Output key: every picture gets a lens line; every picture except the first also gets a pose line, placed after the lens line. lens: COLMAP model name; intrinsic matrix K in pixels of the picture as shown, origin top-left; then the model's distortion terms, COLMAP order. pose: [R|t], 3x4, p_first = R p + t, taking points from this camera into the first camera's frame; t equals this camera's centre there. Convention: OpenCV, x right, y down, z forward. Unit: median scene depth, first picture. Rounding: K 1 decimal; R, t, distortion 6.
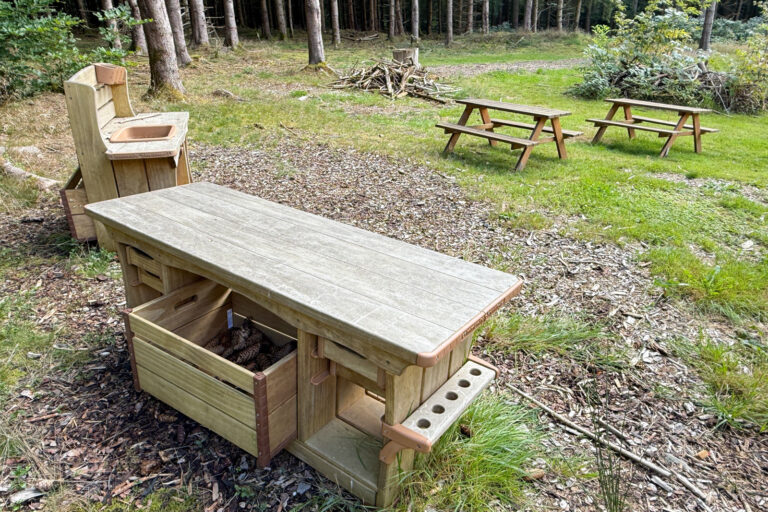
lens RADIAL K [[522.4, 0, 384.0], [0, 522.4, 256.0], [0, 0, 1]] dist [-0.000062, 0.001017]
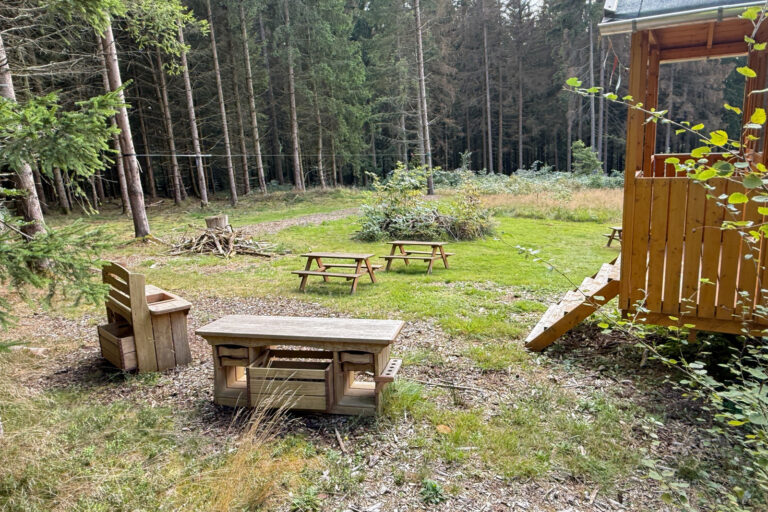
lens RADIAL K [[522.4, 0, 384.0], [0, 522.4, 256.0], [0, 0, 1]] dist [-0.000062, 0.001017]
pose [[0.906286, -0.116079, 0.406412, -0.200443], [0.219571, 0.950920, -0.218037, 0.065590], [-0.361156, 0.286841, 0.887293, -0.326728]]
